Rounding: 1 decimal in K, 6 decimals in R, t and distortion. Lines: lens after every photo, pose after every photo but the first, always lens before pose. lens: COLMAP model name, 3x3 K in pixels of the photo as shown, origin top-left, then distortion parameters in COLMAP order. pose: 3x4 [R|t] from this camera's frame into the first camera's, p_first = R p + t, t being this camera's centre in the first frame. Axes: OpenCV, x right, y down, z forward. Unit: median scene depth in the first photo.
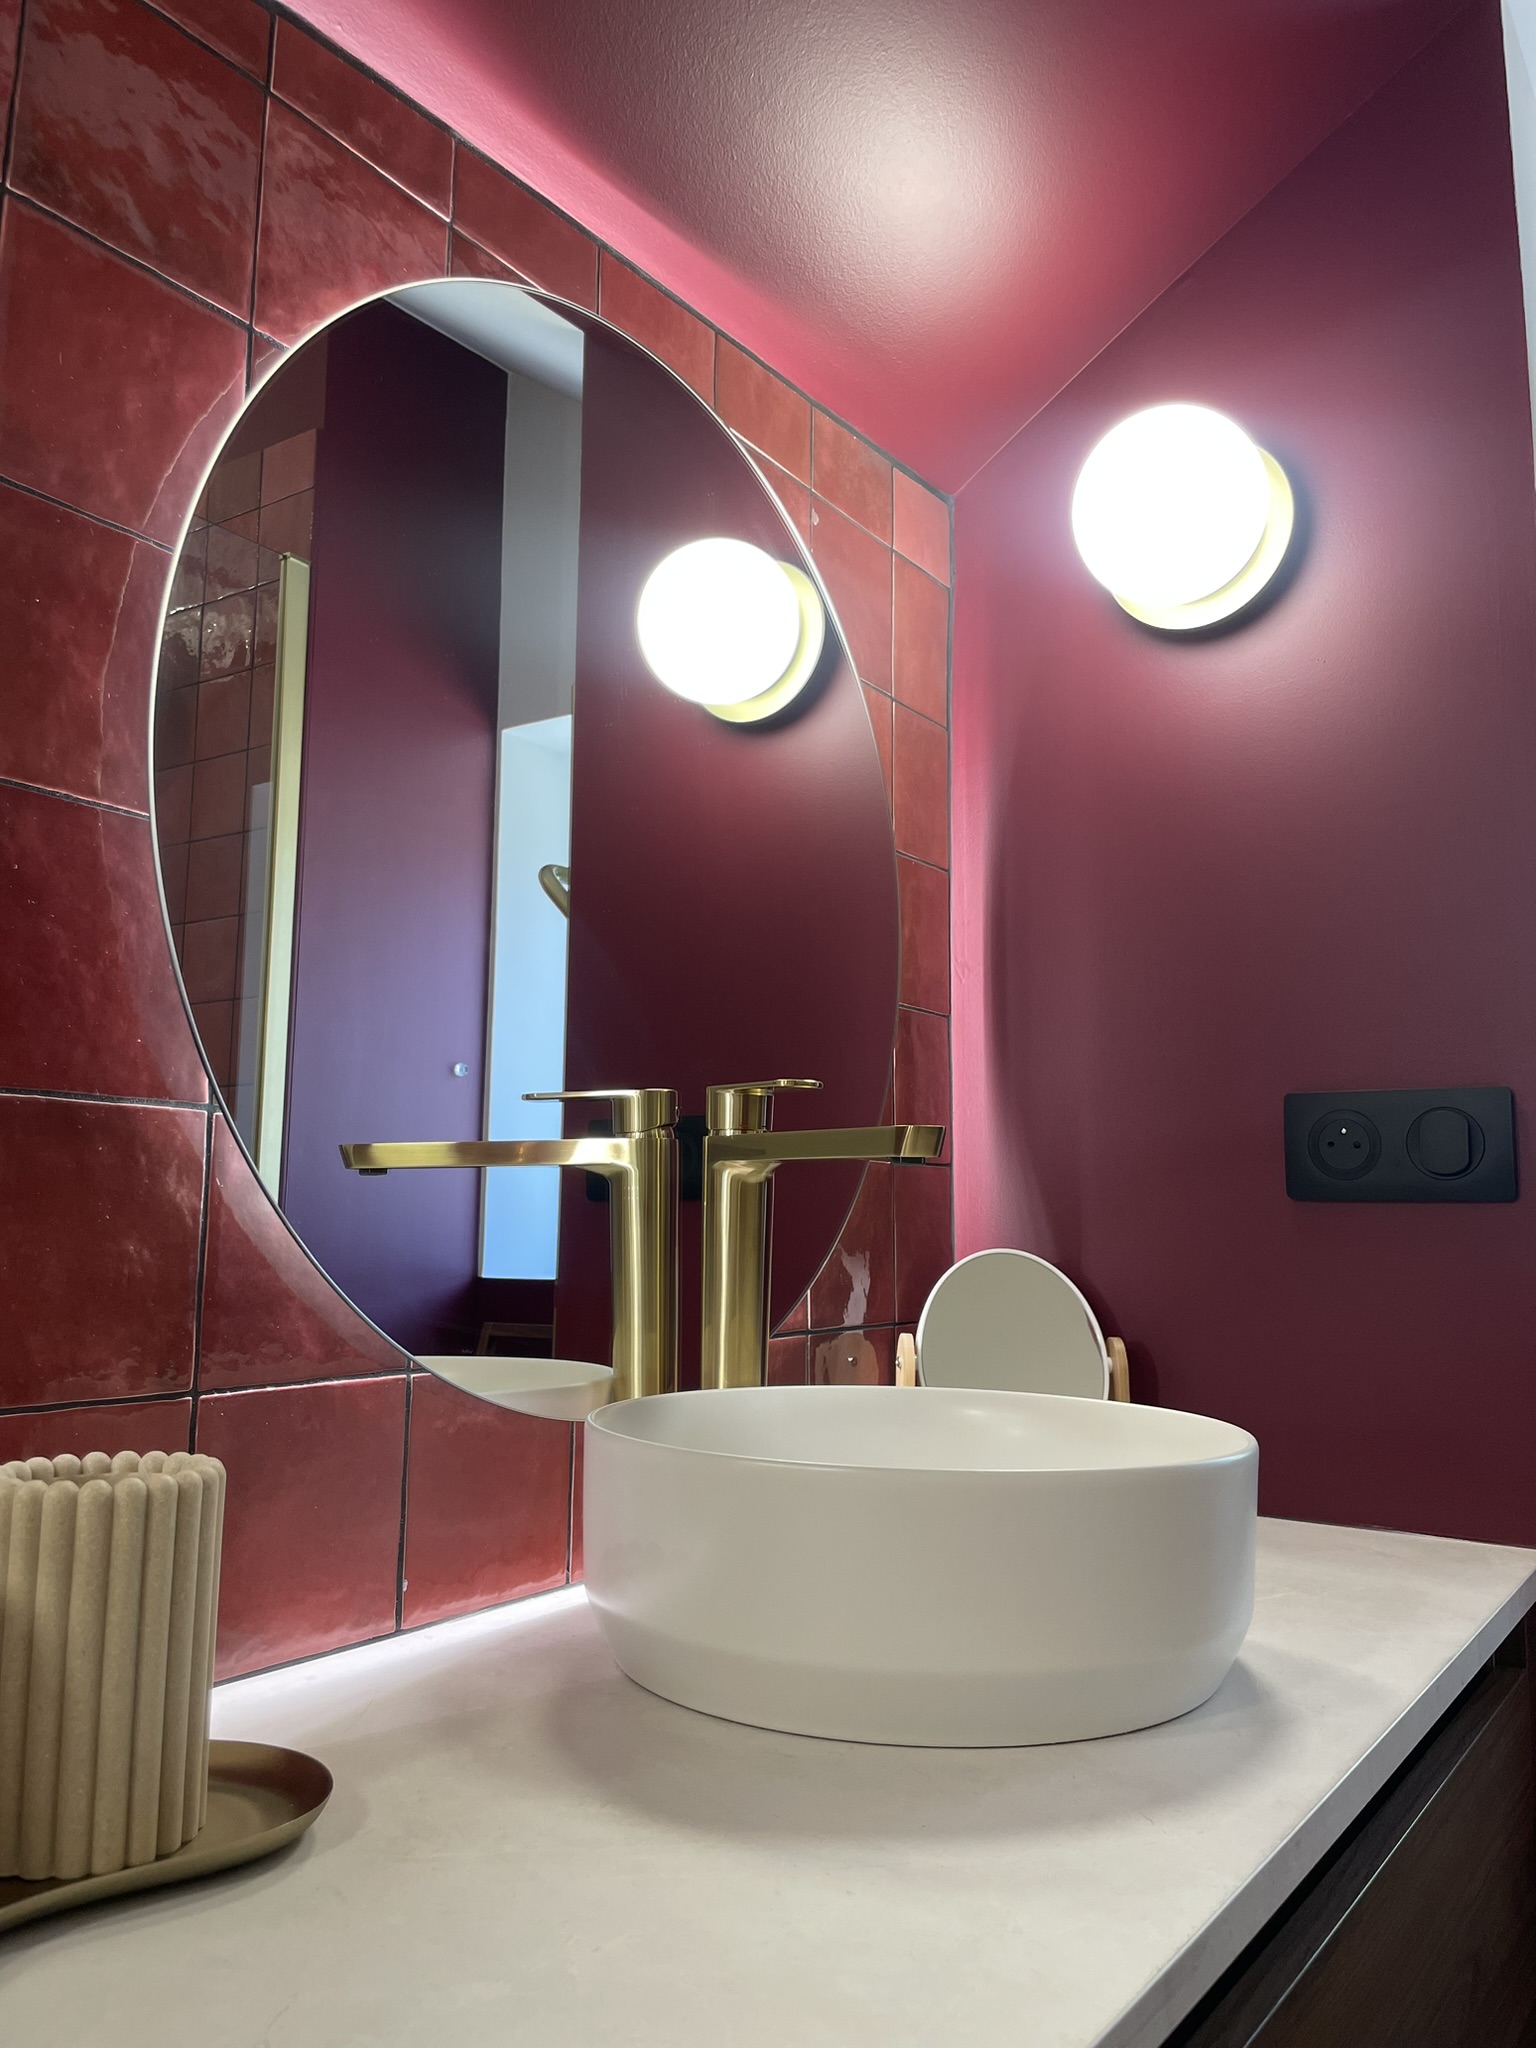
lens RADIAL K [[1514.7, 0, 768.0], [0, 1514.7, 1024.0], [0, 0, 1]] dist [0.058879, -0.061574]
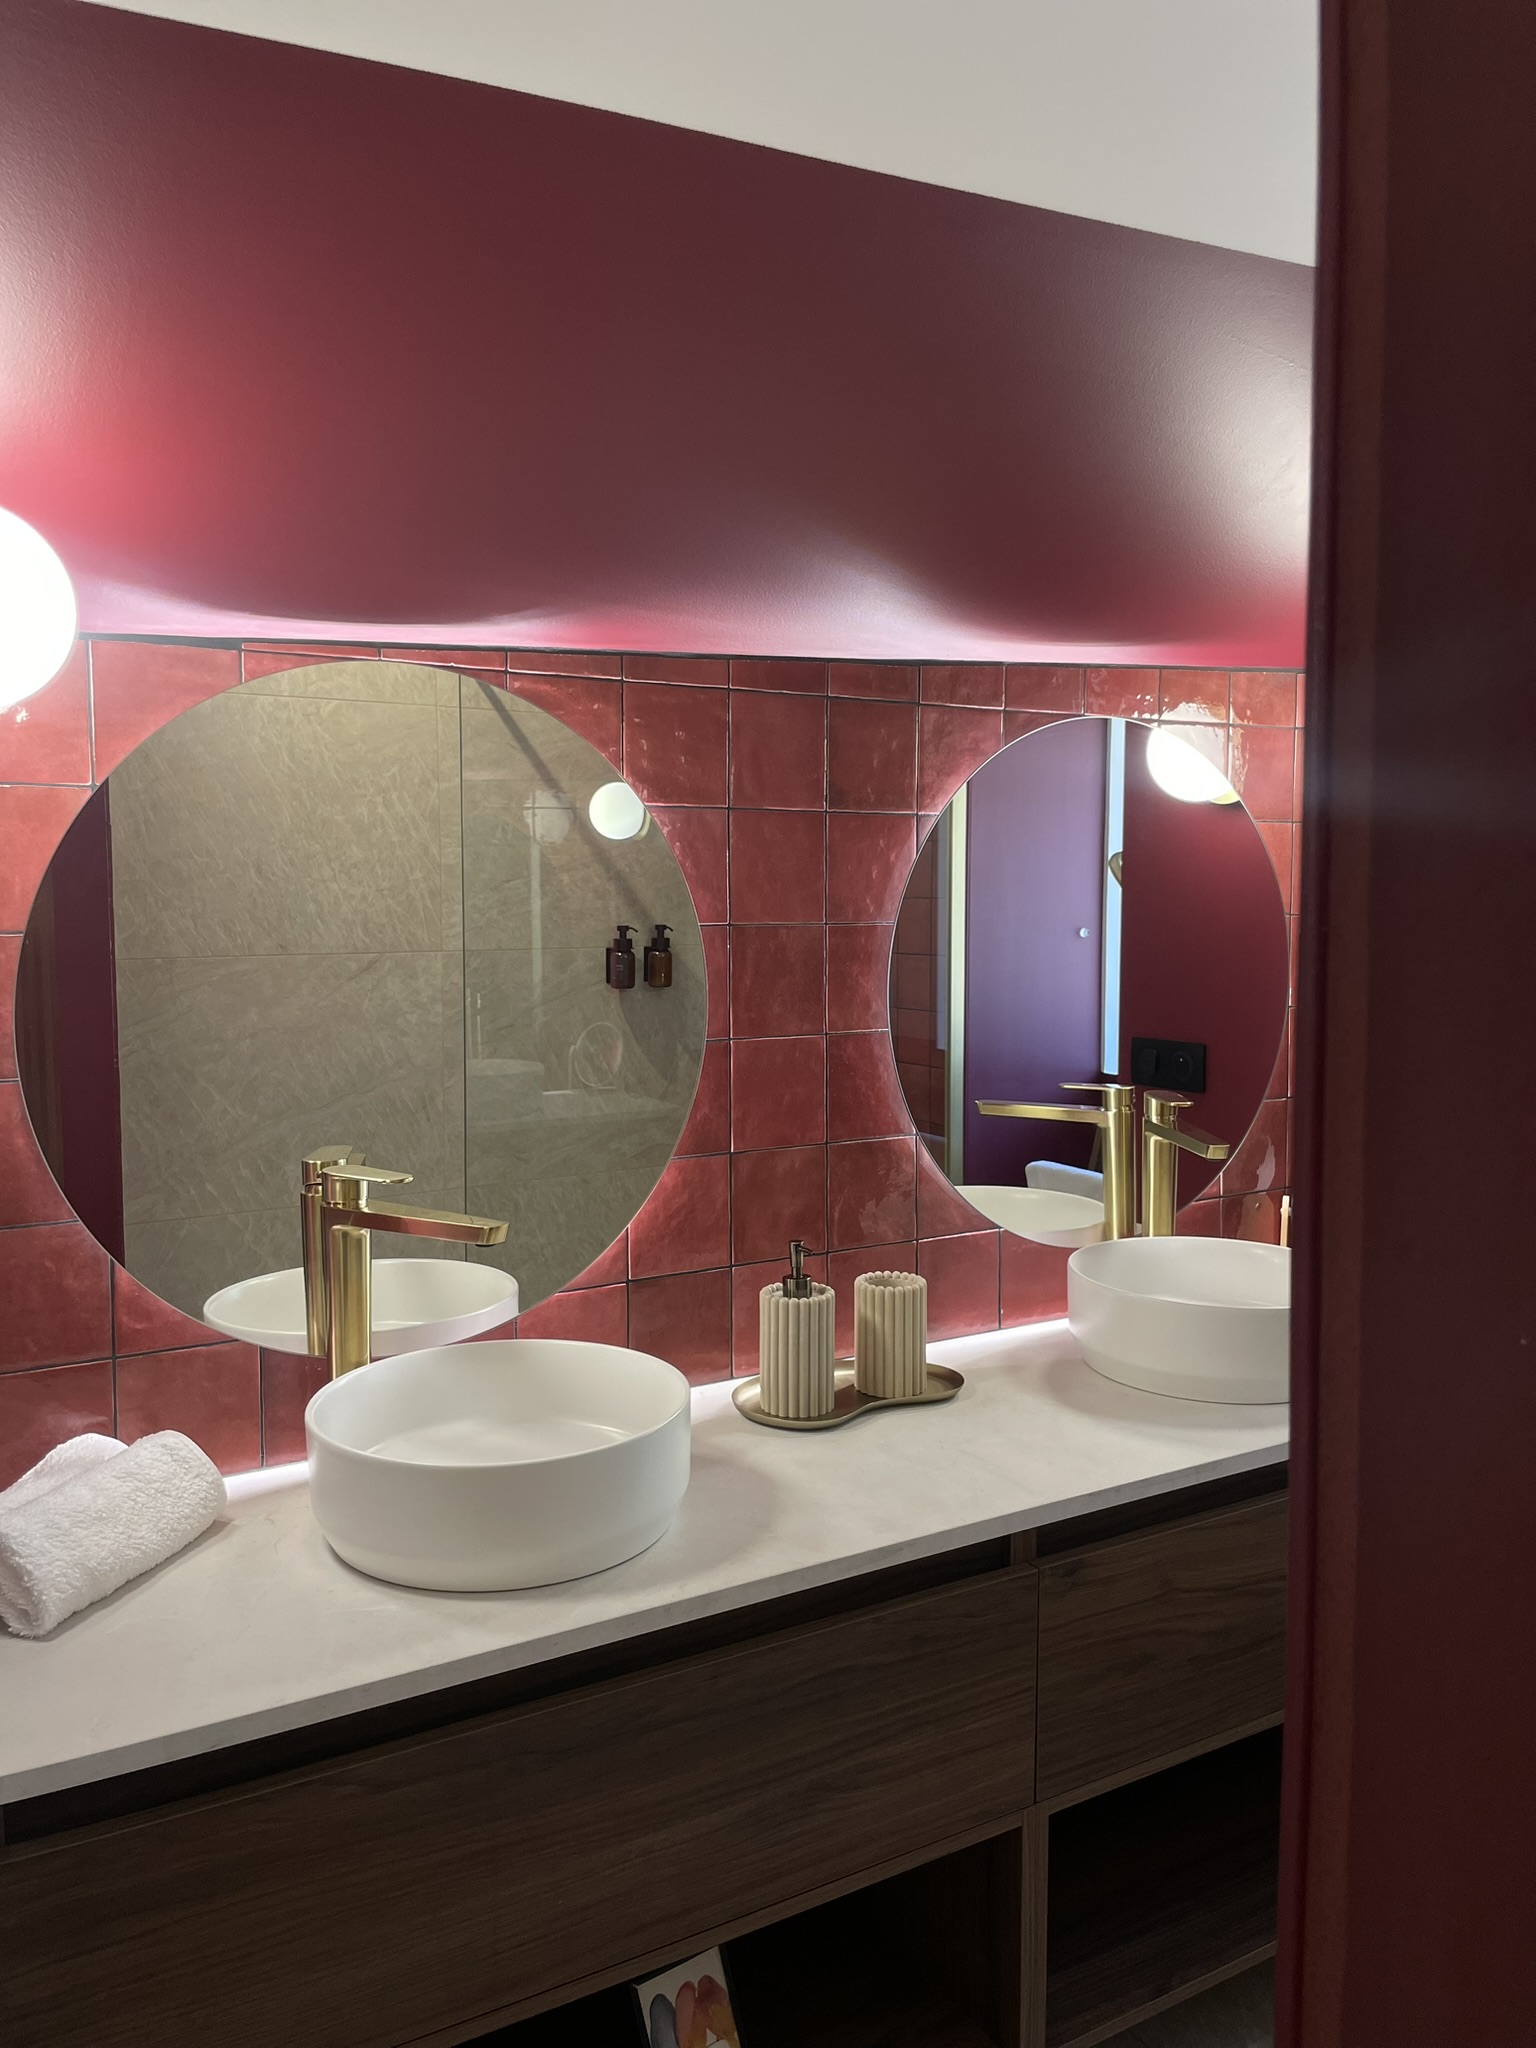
lens RADIAL K [[1514.7, 0, 768.0], [0, 1514.7, 1024.0], [0, 0, 1]] dist [0.058879, -0.061574]
pose [[0.898172, 0.027513, -0.438783, 0.536398], [0.070825, 0.975950, 0.206170, -0.680171], [0.433902, -0.216253, 0.874622, -1.330416]]
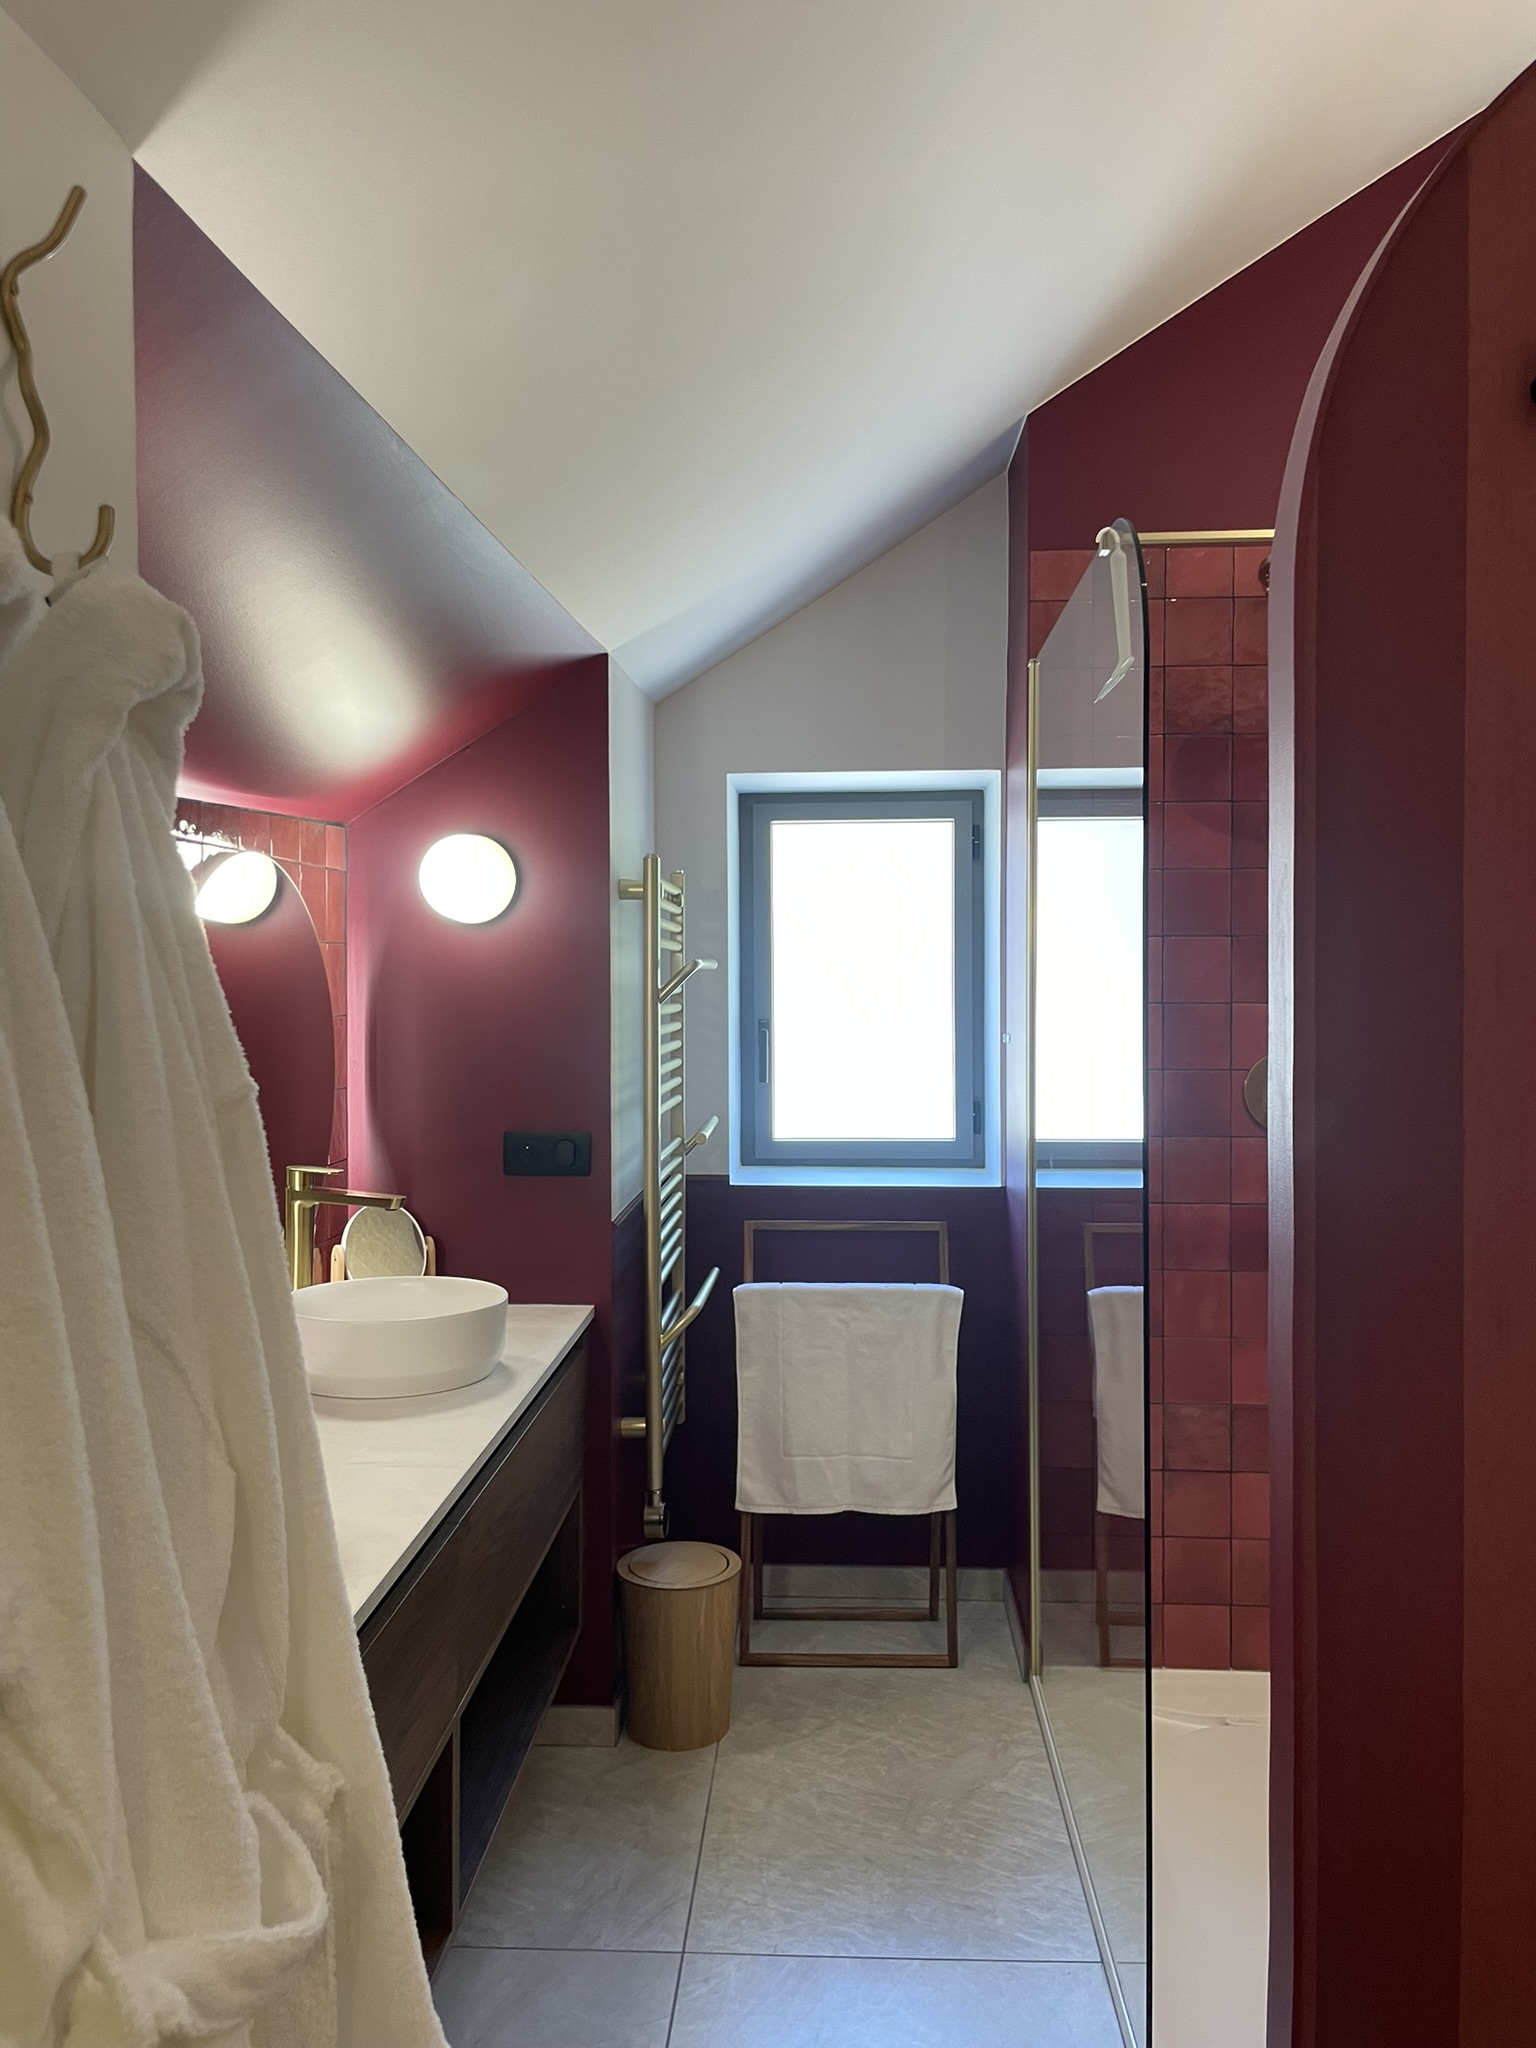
lens RADIAL K [[1514.7, 0, 768.0], [0, 1514.7, 1024.0], [0, 0, 1]] dist [0.058879, -0.061574]
pose [[0.853586, -0.031153, 0.520020, -0.843238], [-0.052453, 0.987998, 0.145287, -0.765481], [-0.518305, -0.151292, 0.841707, -1.853700]]
